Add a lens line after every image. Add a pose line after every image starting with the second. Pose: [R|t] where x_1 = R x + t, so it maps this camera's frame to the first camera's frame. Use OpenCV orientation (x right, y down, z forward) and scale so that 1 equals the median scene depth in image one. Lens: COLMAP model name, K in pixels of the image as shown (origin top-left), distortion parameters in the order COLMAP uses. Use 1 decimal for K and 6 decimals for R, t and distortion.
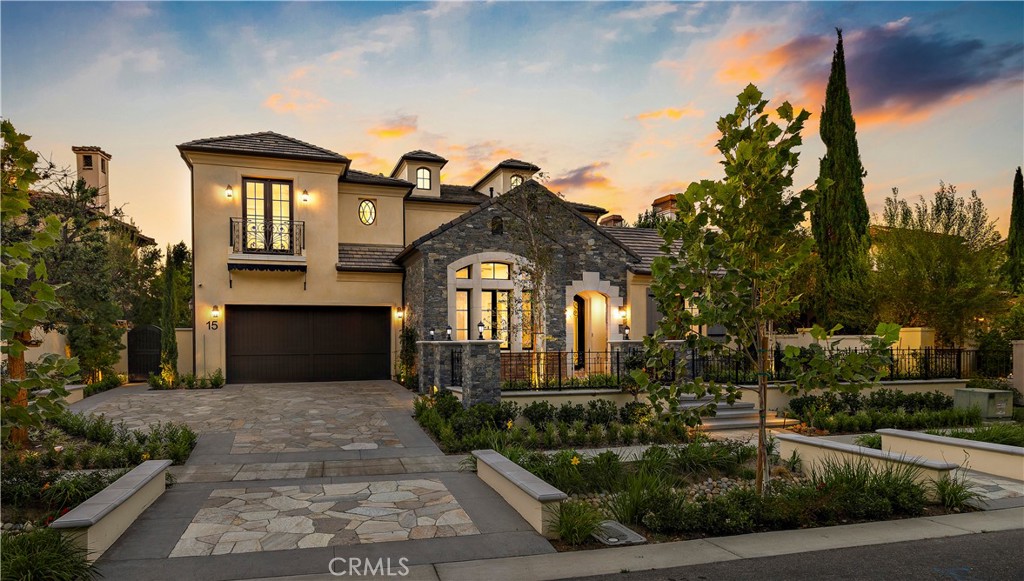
lens RADIAL K [[621.1, 0, 489.7], [0, 621.1, 339.2], [0, 0, 1]] dist [0.003573, 0.000806]
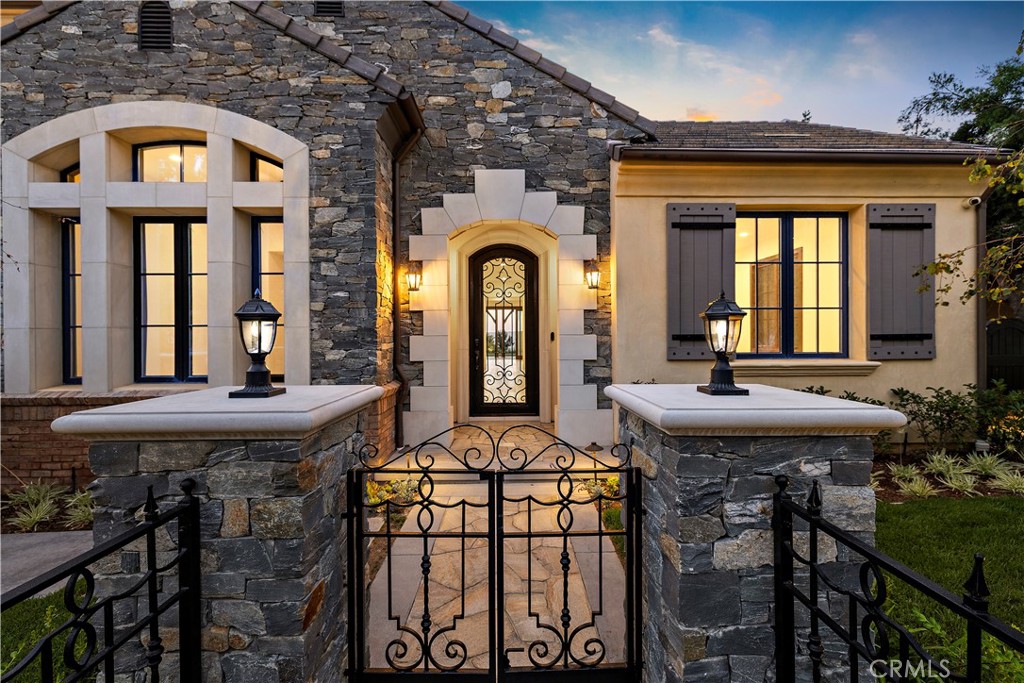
lens RADIAL K [[436.6, 0, 519.5], [0, 436.6, 333.2], [0, 0, 1]] dist [0.002362, 0.000269]
pose [[0.953635, -0.000806, -0.300964, 0.262036], [0.002117, 0.999990, 0.004030, -0.011557], [0.300958, -0.004481, 0.953627, 0.781421]]
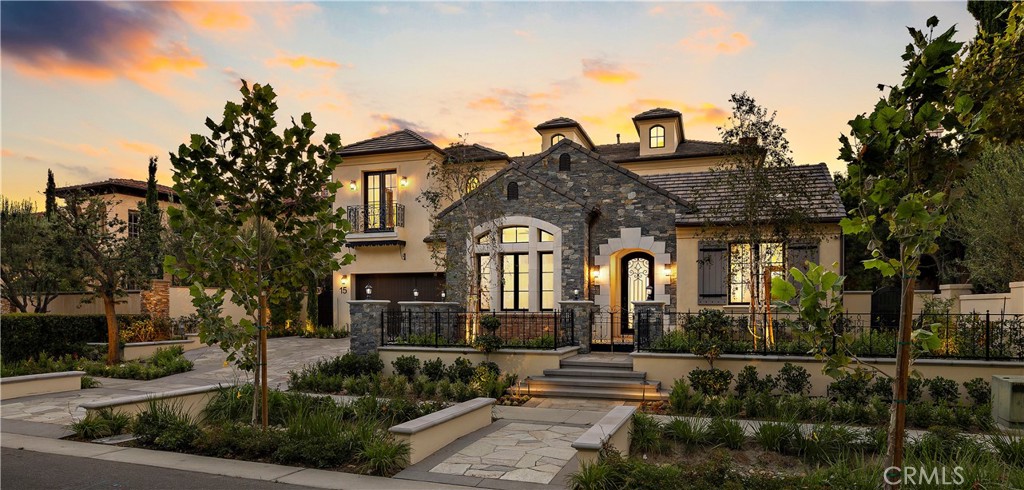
lens RADIAL K [[633.0, 0, 520.6], [0, 633.0, 314.4], [0, 0, 1]] dist [0.000502, -0.000516]
pose [[0.803179, 0.011497, -0.595626, 0.614866], [-0.001878, 0.999858, 0.016768, 0.004916], [0.595734, -0.012350, 0.803087, 0.151053]]
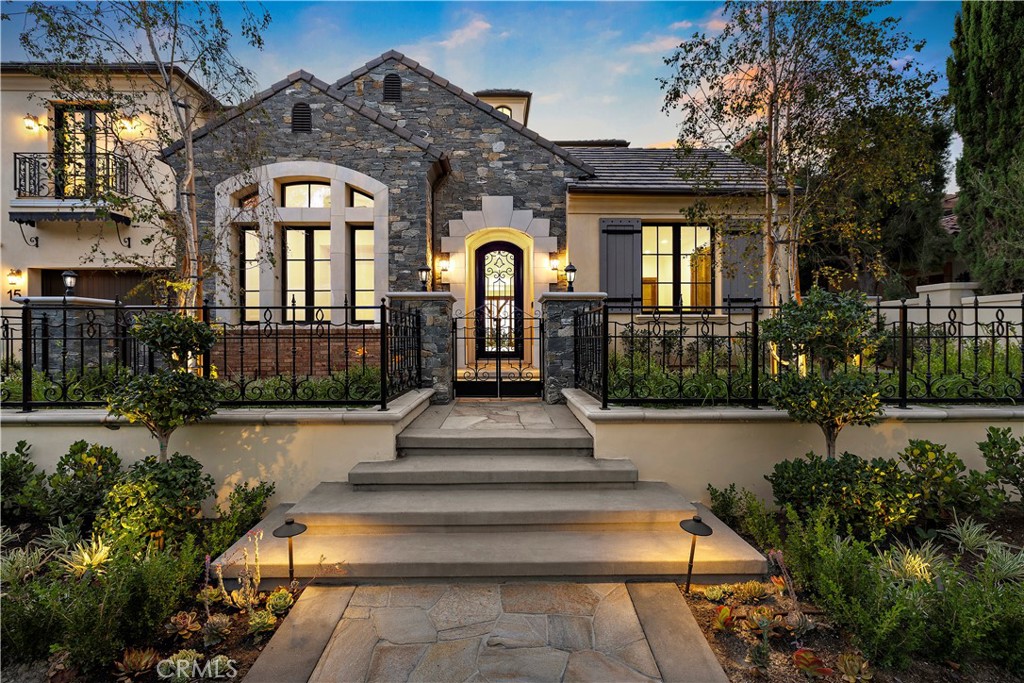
lens RADIAL K [[498.5, 0, 518.4], [0, 498.5, 336.0], [0, 0, 1]] dist [-0.005789, 0.001041]
pose [[0.955349, 0.001266, -0.295476, 0.336691], [0.000114, 0.999989, 0.004652, 0.025738], [0.295479, -0.004478, 0.955339, 0.565094]]
